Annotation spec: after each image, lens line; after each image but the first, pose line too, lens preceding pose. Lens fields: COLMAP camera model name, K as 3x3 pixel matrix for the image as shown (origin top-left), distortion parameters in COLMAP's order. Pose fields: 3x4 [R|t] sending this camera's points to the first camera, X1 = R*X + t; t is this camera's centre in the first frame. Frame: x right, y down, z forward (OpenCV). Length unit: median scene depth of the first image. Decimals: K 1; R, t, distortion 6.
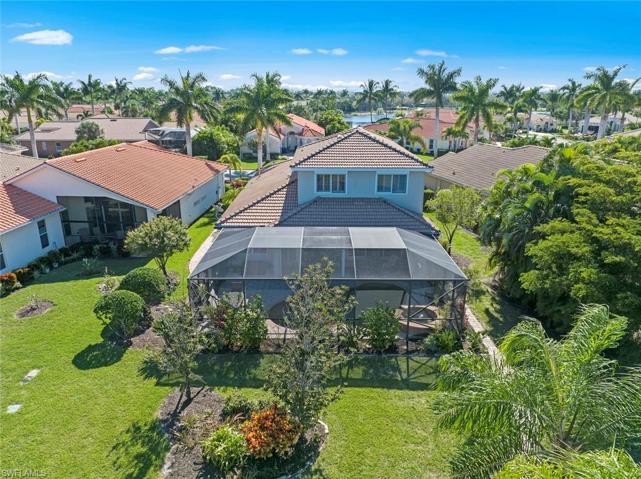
lens RADIAL K [[428.0, 0, 320.5], [0, 428.0, 239.5], [0, 0, 1]] dist [-0.003503, -0.002967]
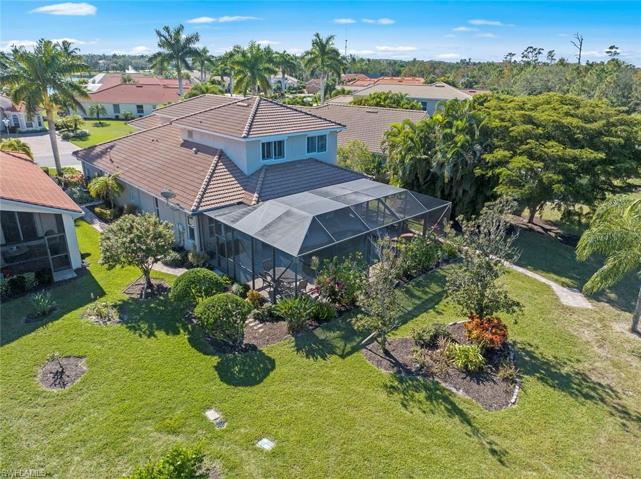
lens RADIAL K [[428.0, 0, 320.5], [0, 428.0, 239.5], [0, 0, 1]] dist [-0.003503, -0.002967]
pose [[0.758362, -0.250307, 0.601859, -0.555385], [0.205288, 0.968060, 0.143936, -0.048751], [-0.618664, 0.014399, 0.785524, 0.139717]]
